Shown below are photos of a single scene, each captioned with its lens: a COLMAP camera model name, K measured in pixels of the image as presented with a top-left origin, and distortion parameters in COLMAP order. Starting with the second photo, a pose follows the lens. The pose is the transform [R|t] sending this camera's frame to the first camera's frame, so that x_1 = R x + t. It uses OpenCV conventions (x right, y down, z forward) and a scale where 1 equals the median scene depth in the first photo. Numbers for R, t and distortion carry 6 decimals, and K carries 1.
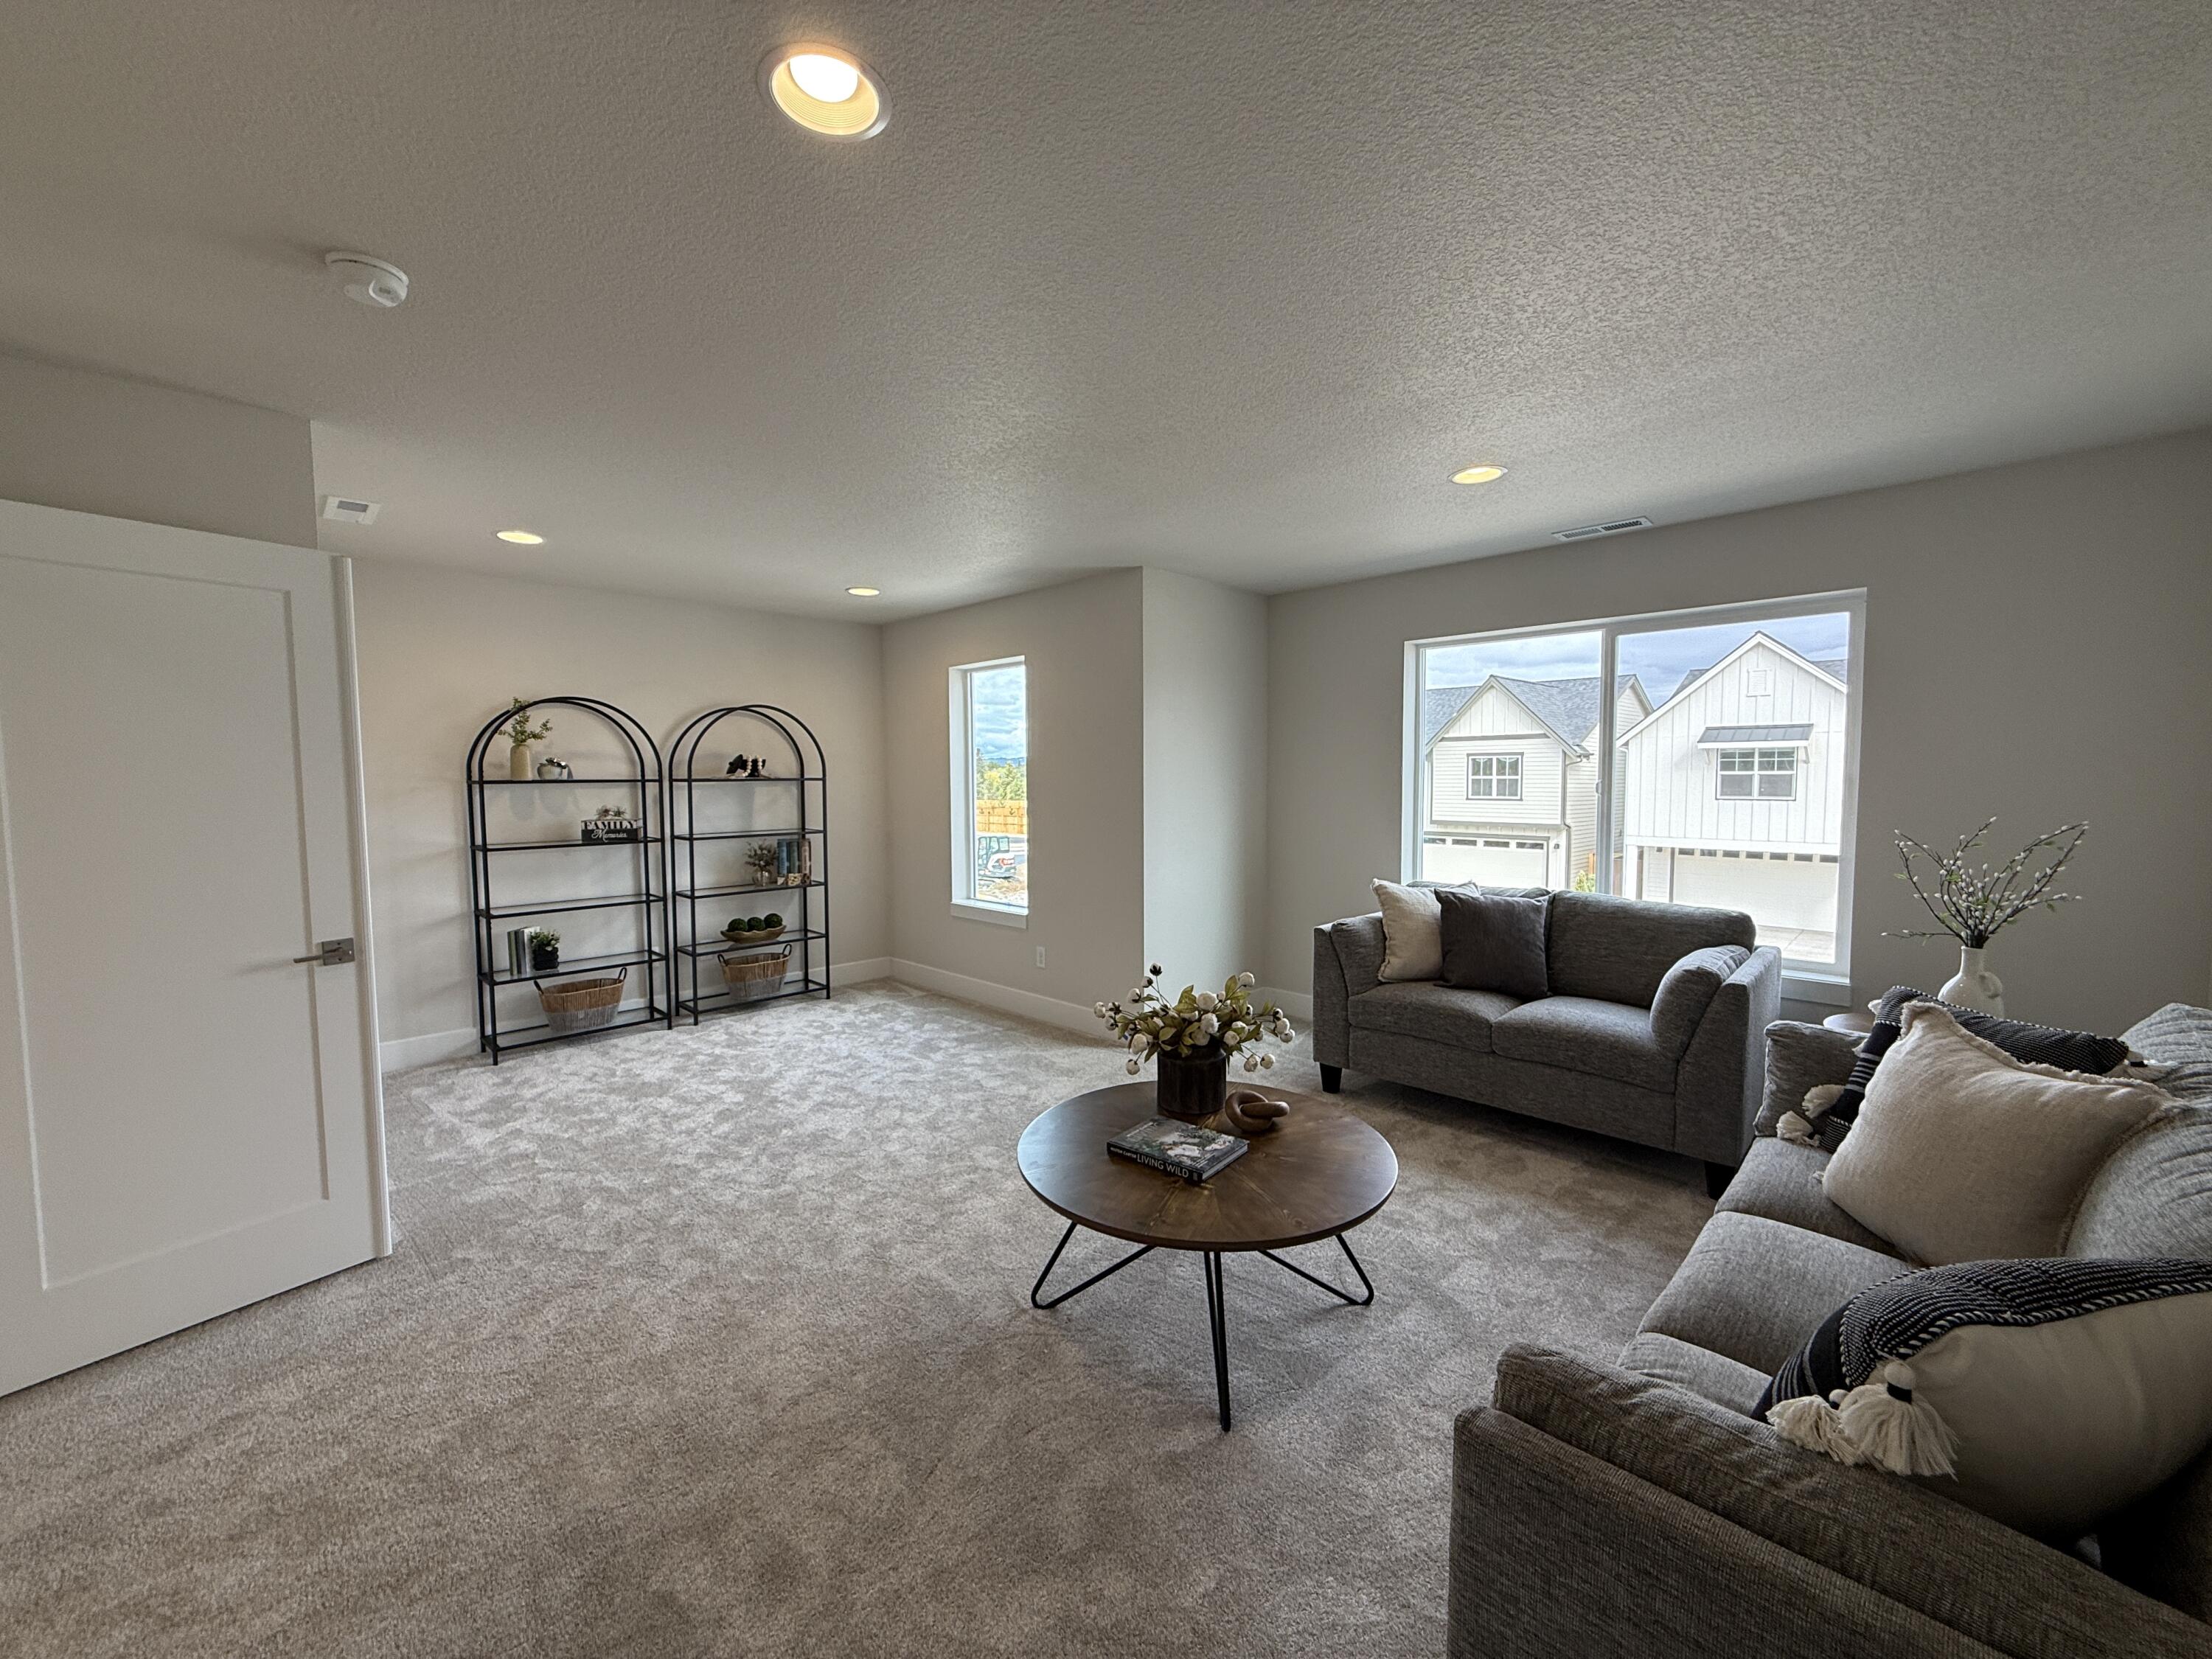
lens RADIAL K [[880.4, 0, 1090.8], [0, 880.4, 827.5], [0, 0, 1]] dist [0.000786, 0.000168]
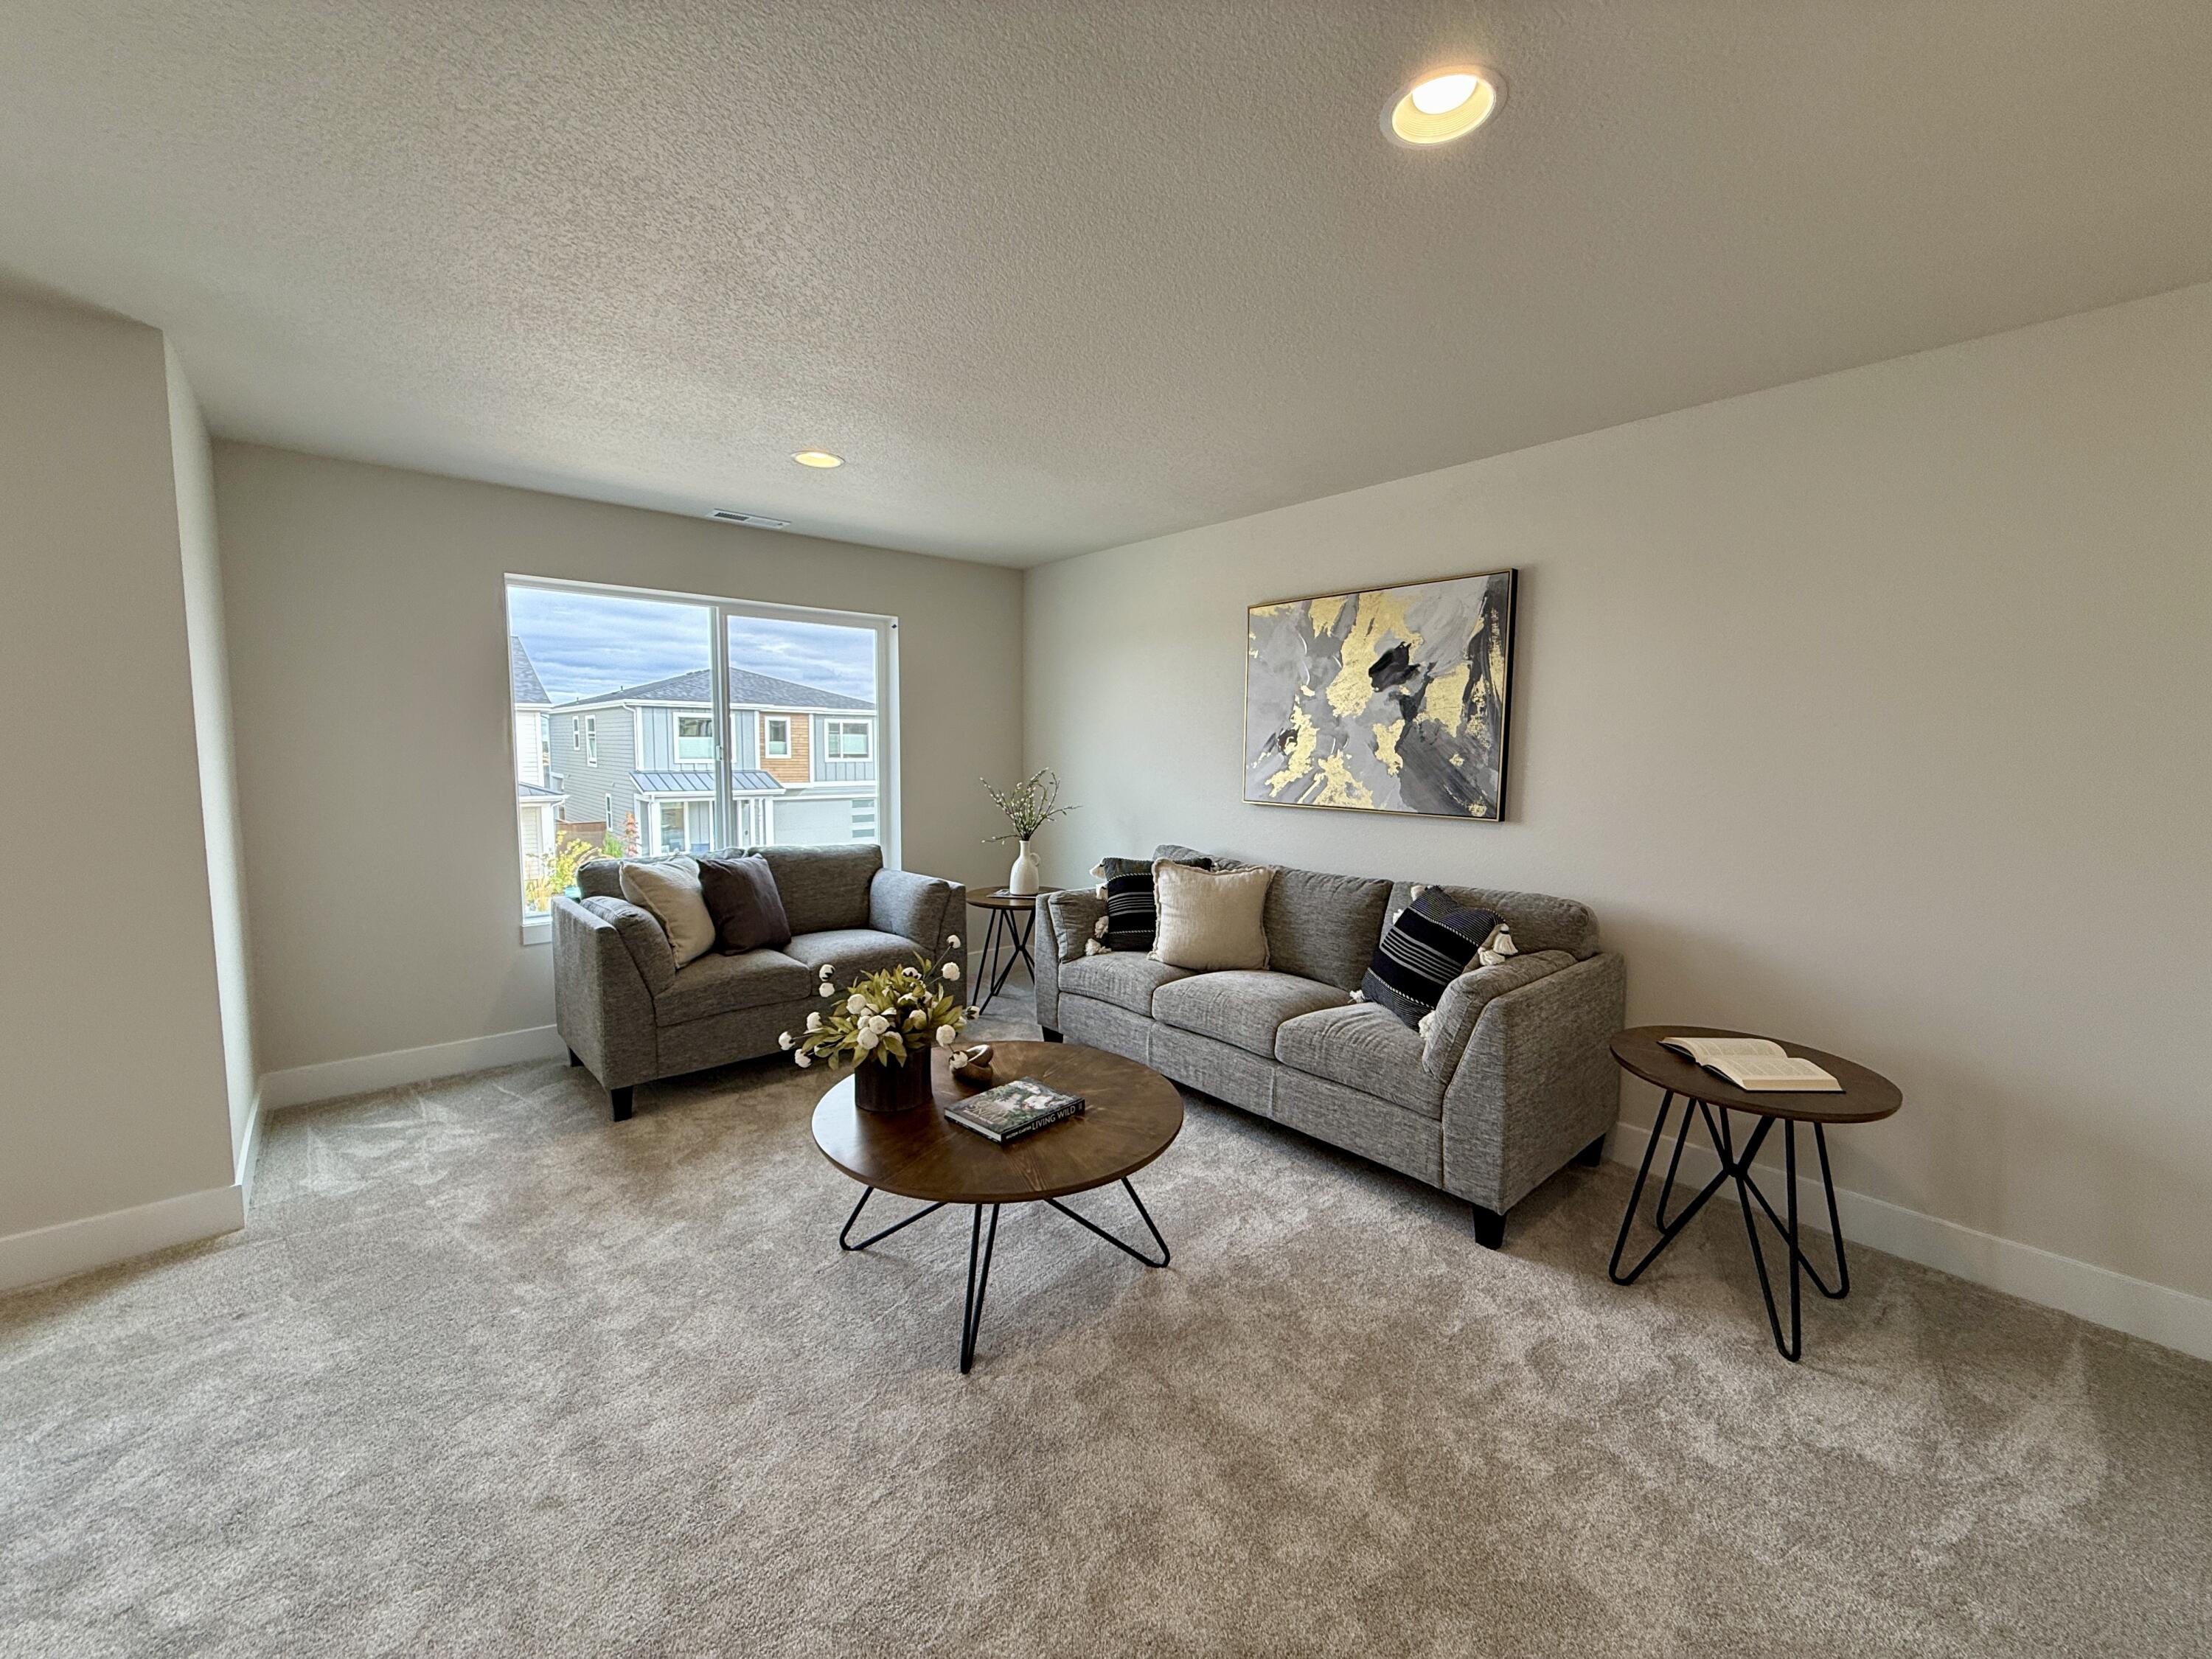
lens RADIAL K [[880.4, 0, 1090.8], [0, 880.4, 827.5], [0, 0, 1]] dist [0.000786, 0.000168]
pose [[0.055869, -0.089749, 0.994396, -0.801997], [0.043950, 0.995207, 0.087353, -0.043816], [-0.997470, 0.038823, 0.059545, 0.758835]]
